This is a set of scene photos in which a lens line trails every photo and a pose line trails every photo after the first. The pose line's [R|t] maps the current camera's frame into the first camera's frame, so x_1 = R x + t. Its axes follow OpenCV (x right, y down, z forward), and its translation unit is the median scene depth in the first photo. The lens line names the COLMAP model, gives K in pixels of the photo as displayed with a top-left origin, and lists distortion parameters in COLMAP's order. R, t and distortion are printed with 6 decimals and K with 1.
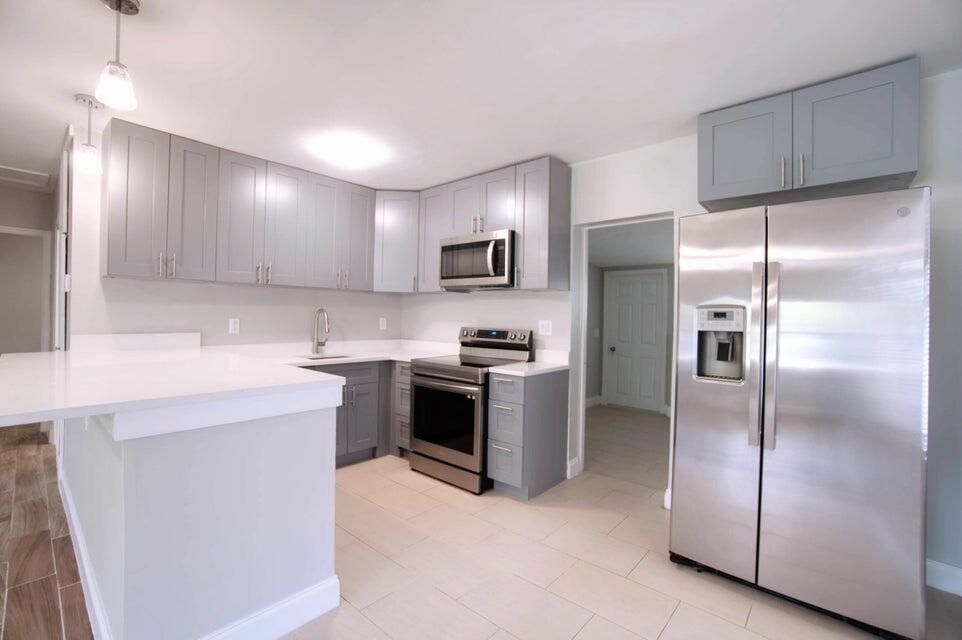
lens RADIAL K [[419.1, 0, 475.6], [0, 419.1, 315.9], [0, 0, 1]] dist [-0.047324, 0.010649]
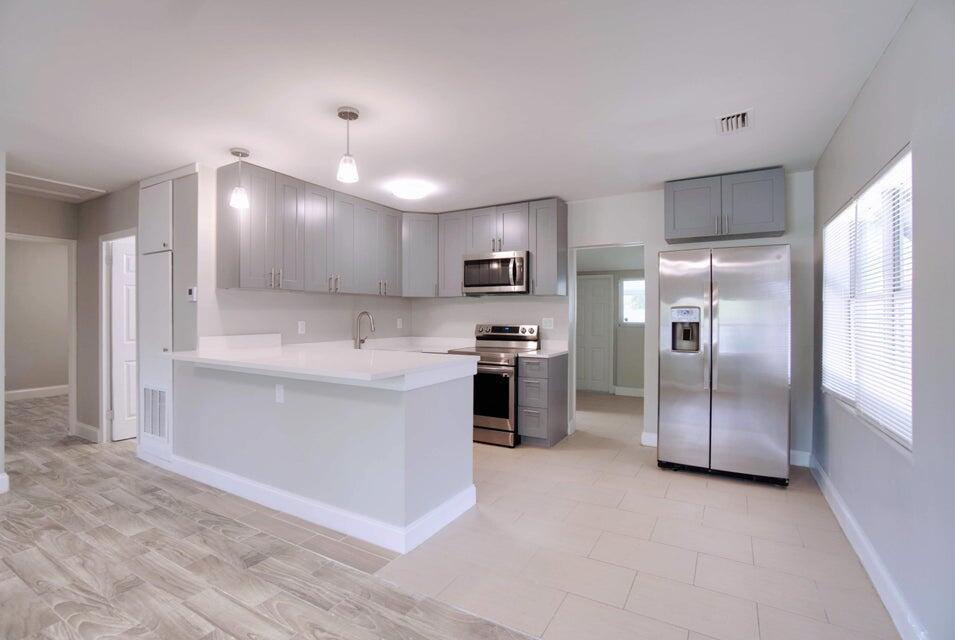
lens RADIAL K [[444.2, 0, 469.0], [0, 444.2, 316.6], [0, 0, 1]] dist [-0.038454, 0.010447]
pose [[0.981939, -0.016975, 0.188436, -0.365304], [0.016235, 0.999853, 0.005470, -0.005948], [-0.188501, -0.002312, 0.982070, -0.355011]]
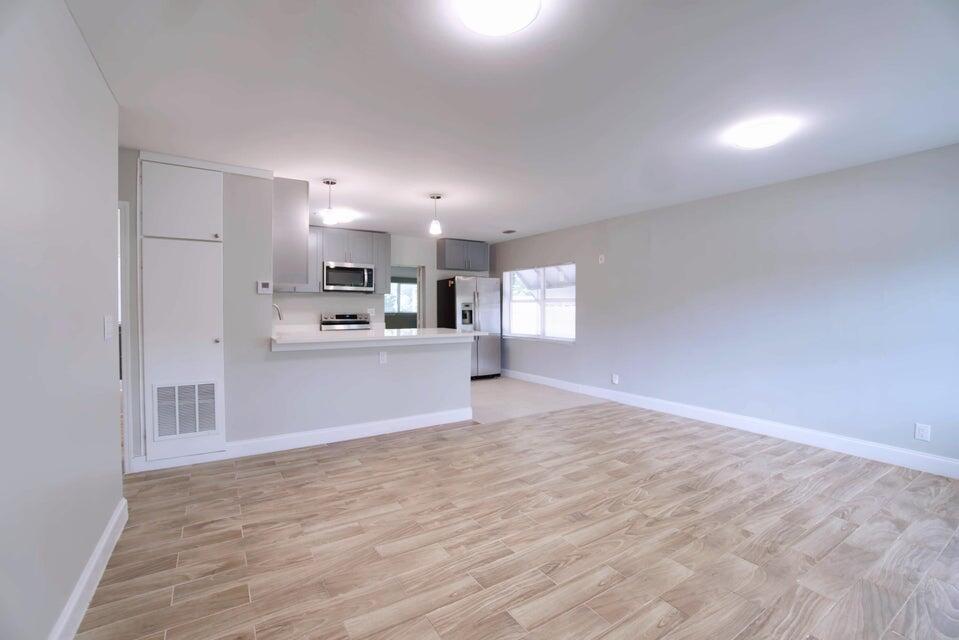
lens RADIAL K [[417.8, 0, 473.5], [0, 417.8, 311.4], [0, 0, 1]] dist [-0.047324, 0.010649]
pose [[0.278178, -0.025010, 0.960204, -1.732020], [0.003920, 0.999682, 0.024903, -0.025561], [-0.960522, -0.003164, 0.278187, -0.037595]]
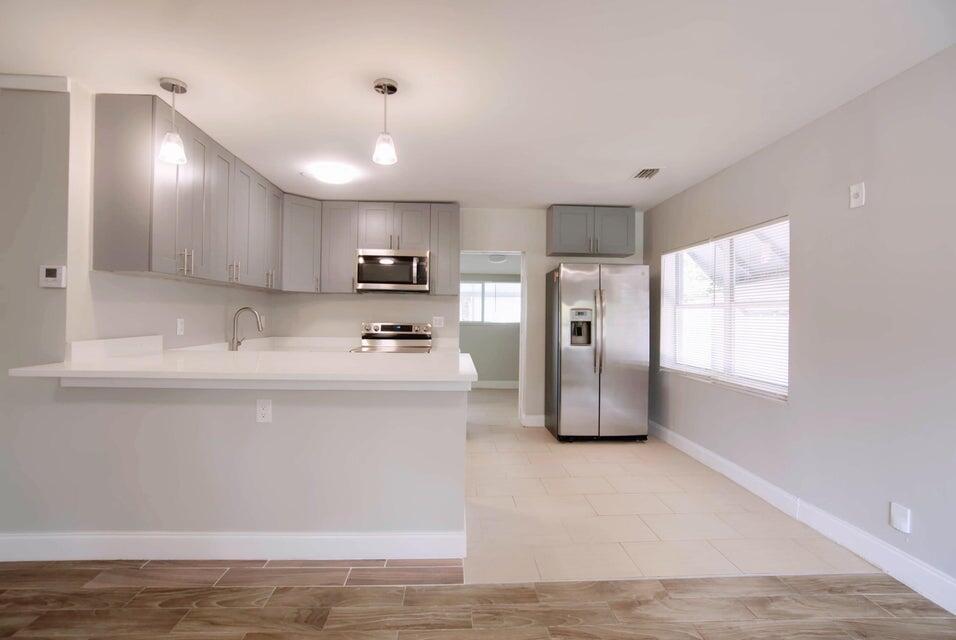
lens RADIAL K [[444.7, 0, 472.2], [0, 444.7, 316.0], [0, 0, 1]] dist [-0.038454, 0.010447]
pose [[0.718265, -0.009512, 0.695705, -0.822262], [0.001188, 0.999922, 0.012445, -0.010742], [-0.695769, -0.008112, 0.718220, -0.140398]]
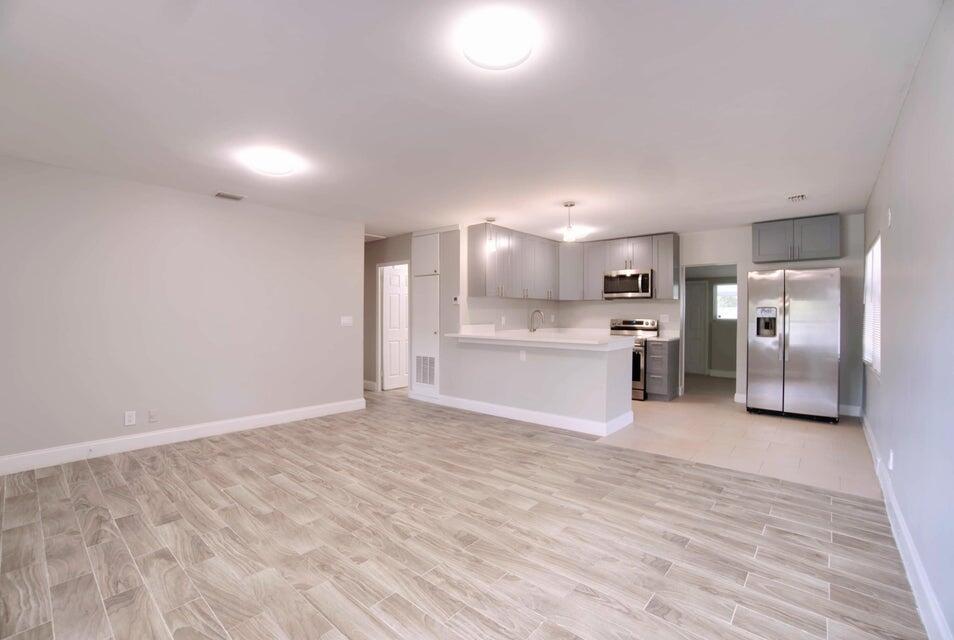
lens RADIAL K [[419.0, 0, 473.9], [0, 419.0, 316.8], [0, 0, 1]] dist [-0.051232, 0.013999]
pose [[0.999834, -0.015570, 0.009513, -0.764721], [0.015491, 0.999846, 0.008304, -0.010121], [-0.009641, -0.008155, 0.999920, -0.936848]]
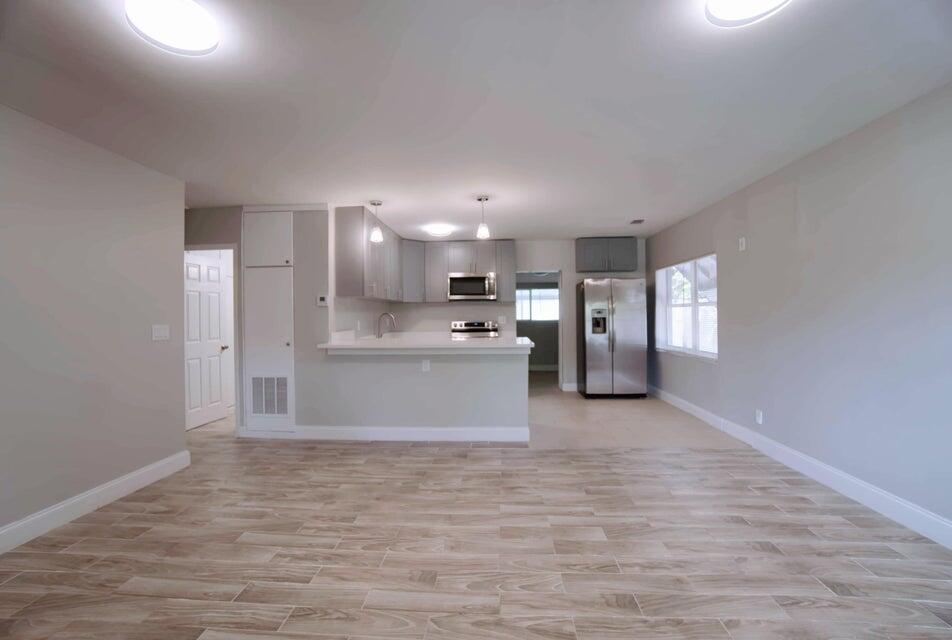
lens RADIAL K [[418.1, 0, 471.2], [0, 418.1, 315.0], [0, 0, 1]] dist [-0.051232, 0.013999]
pose [[0.789809, -0.024708, 0.612856, -1.265215], [0.024136, 0.999666, 0.009198, -0.019983], [-0.612878, 0.007527, 0.790141, -0.541193]]
